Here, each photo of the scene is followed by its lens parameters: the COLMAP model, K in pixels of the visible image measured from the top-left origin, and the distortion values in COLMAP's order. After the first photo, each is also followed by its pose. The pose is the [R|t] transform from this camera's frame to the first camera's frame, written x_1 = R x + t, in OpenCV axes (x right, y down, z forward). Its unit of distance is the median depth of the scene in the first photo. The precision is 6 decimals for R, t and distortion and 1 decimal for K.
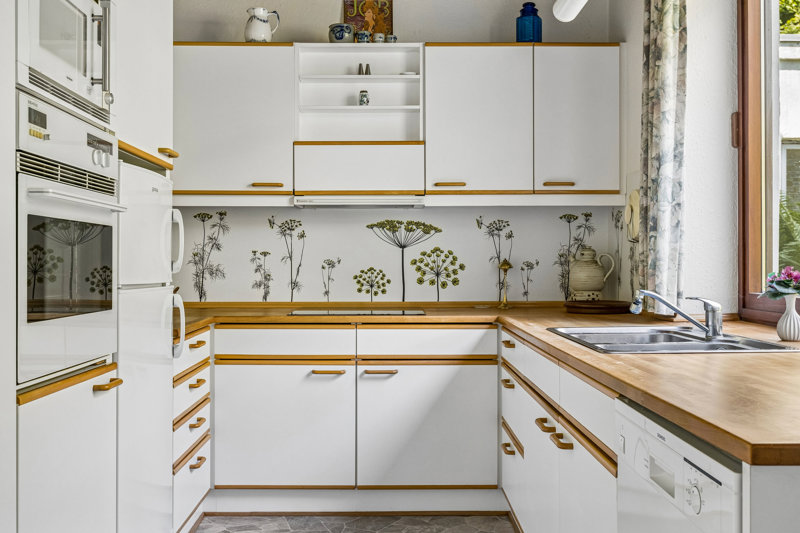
lens RADIAL K [[811.0, 0, 398.8], [0, 811.0, 266.0], [0, 0, 1]] dist [-0.008756, 0.000000]
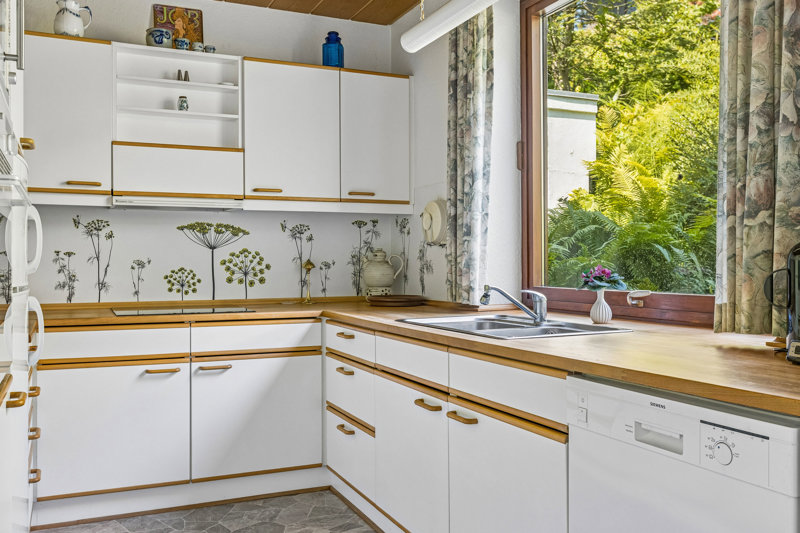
lens RADIAL K [[709.6, 0, 399.6], [0, 709.6, 266.4], [0, 0, 1]] dist [-0.001707, 0.005947]
pose [[0.915371, -0.003389, 0.402598, -0.156404], [0.003321, 0.999994, 0.000866, 0.000442], [-0.402599, 0.000545, 0.915376, 0.062491]]
